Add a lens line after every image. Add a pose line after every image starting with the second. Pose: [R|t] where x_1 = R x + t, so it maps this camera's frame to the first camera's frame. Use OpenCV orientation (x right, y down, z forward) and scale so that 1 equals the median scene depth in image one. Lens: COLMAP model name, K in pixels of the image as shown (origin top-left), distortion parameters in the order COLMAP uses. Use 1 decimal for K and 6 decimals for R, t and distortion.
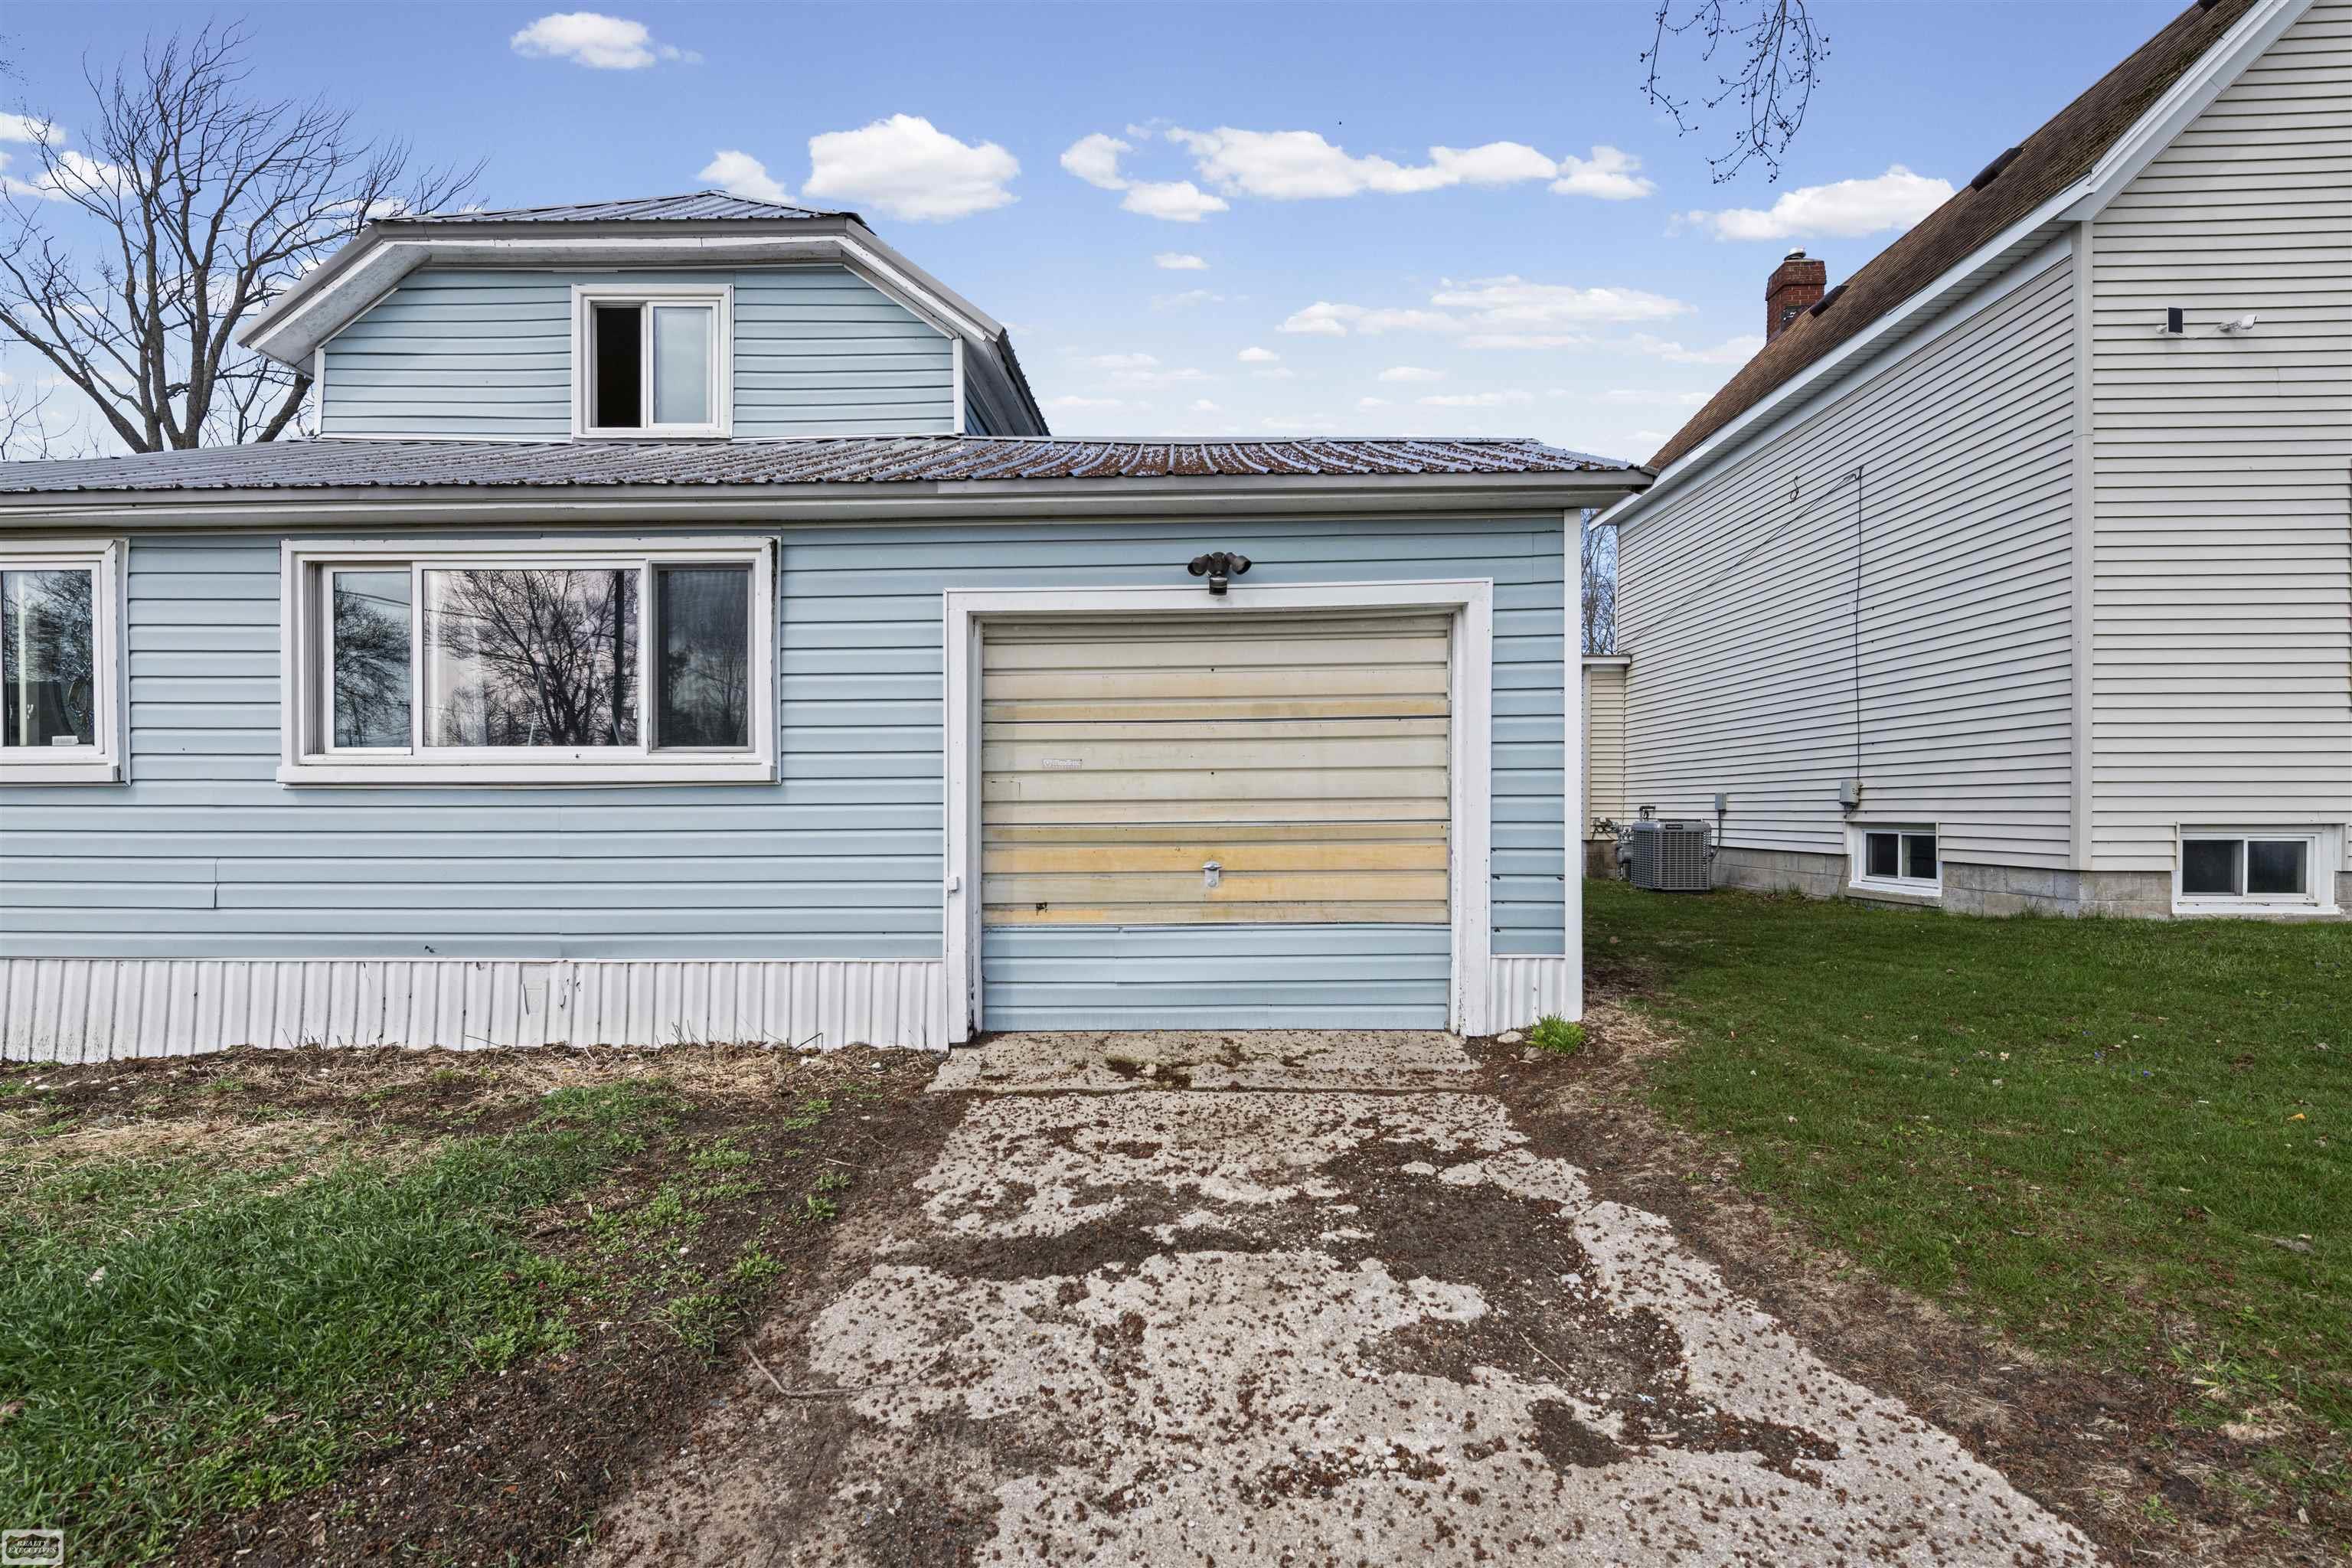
lens RADIAL K [[1069.2, 0, 1171.1], [0, 1069.2, 794.2], [0, 0, 1]] dist [0.012881, -0.000931]
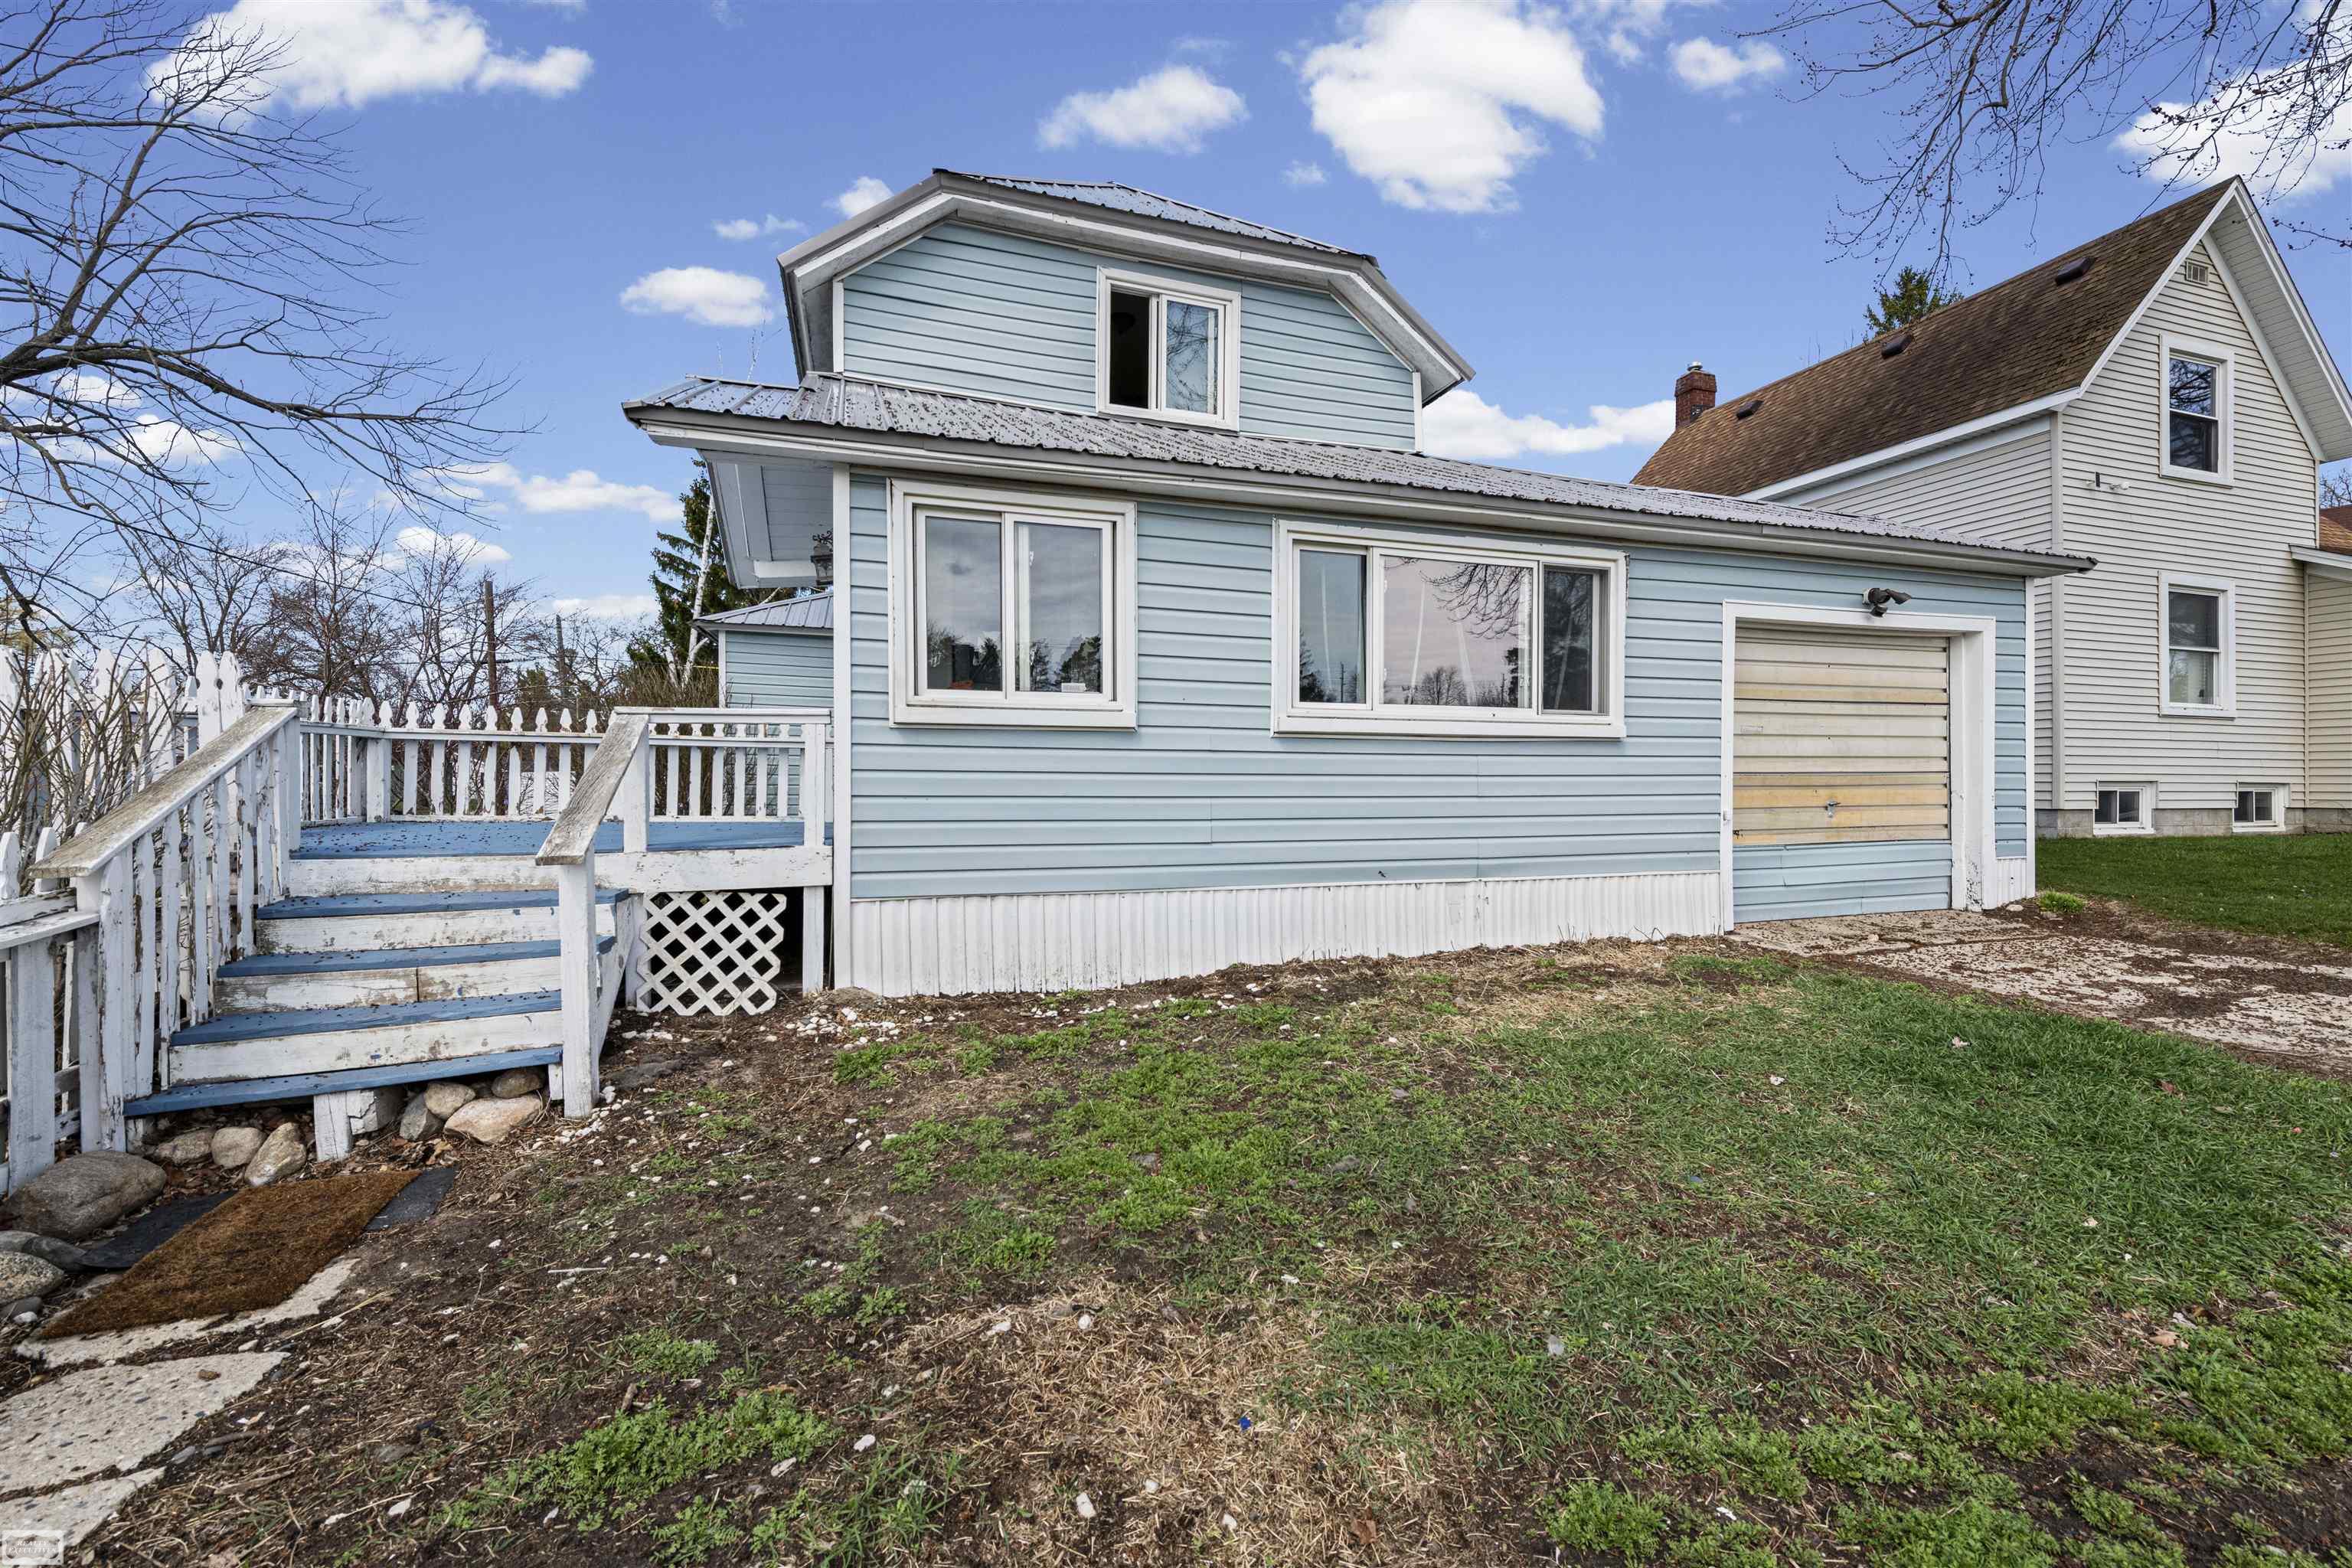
lens RADIAL K [[1069.2, 0, 1164.6], [0, 1069.2, 775.1], [0, 0, 1]] dist [0.012881, -0.000931]
pose [[0.925954, 0.006614, 0.377579, -1.271091], [-0.008458, 0.999959, 0.003224, 0.031111], [-0.377542, -0.006178, 0.925972, -0.002483]]
